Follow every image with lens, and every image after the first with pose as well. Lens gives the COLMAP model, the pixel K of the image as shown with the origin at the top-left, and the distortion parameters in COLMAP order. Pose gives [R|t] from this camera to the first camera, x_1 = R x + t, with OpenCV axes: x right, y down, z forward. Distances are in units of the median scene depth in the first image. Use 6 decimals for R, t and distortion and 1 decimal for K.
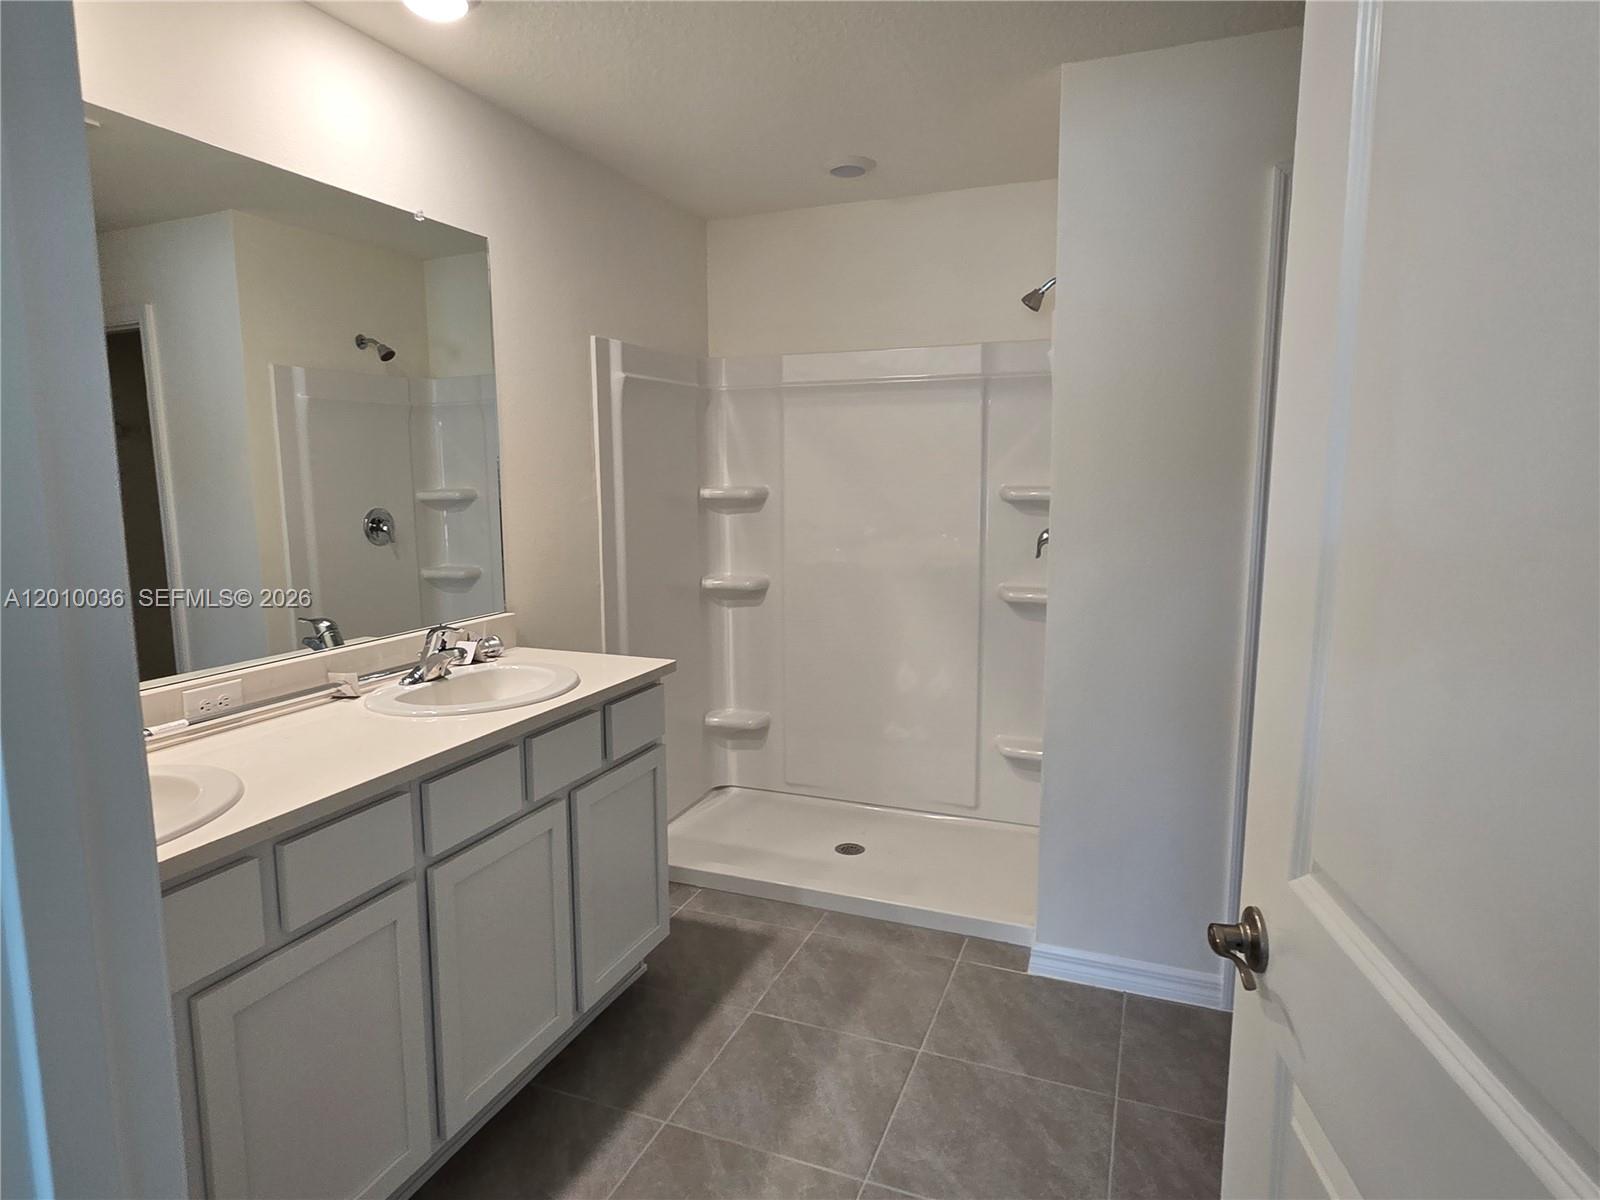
lens RADIAL K [[937.3, 0, 786.3], [0, 937.3, 583.7], [0, 0, 1]] dist [0.000473, -0.001869]
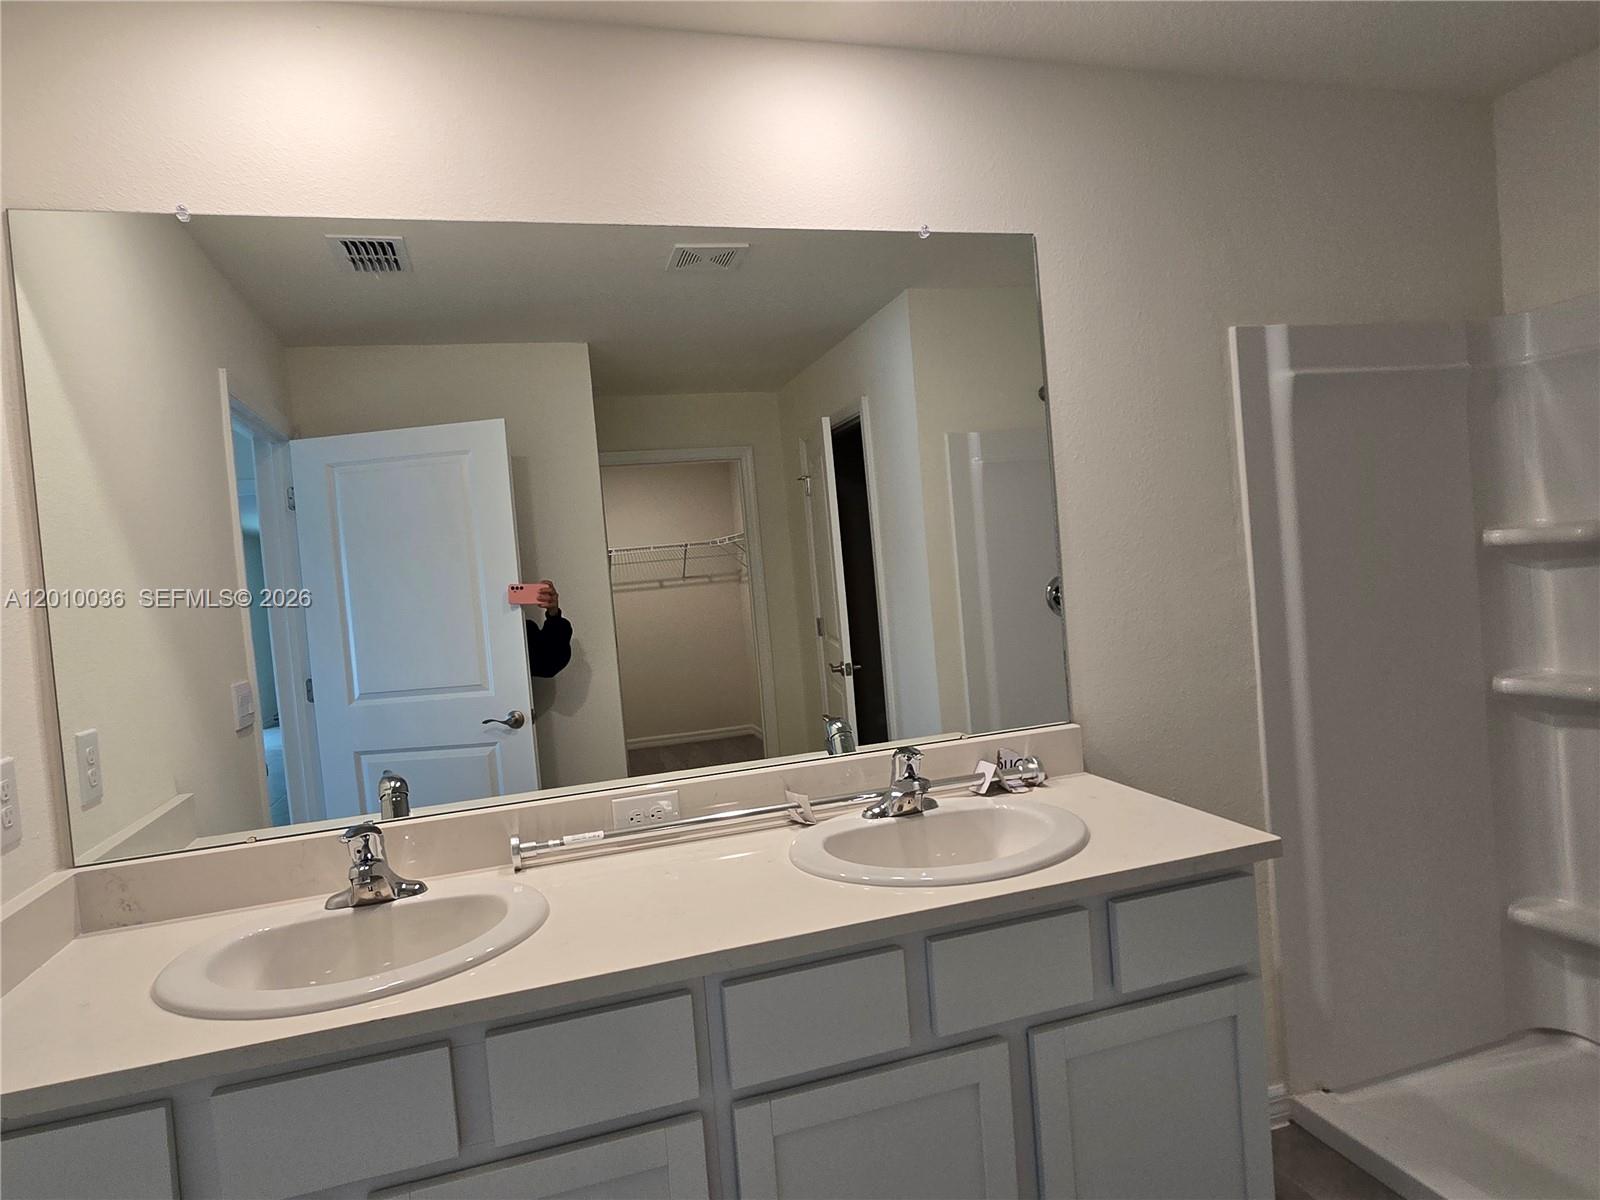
lens RADIAL K [[937.3, 0, 786.3], [0, 937.3, 583.7], [0, 0, 1]] dist [0.000473, -0.001869]
pose [[0.623853, -0.023856, -0.781178, 0.139869], [-0.017645, 0.998849, -0.044595, -0.042039], [0.781343, 0.041604, 0.622714, 0.354432]]
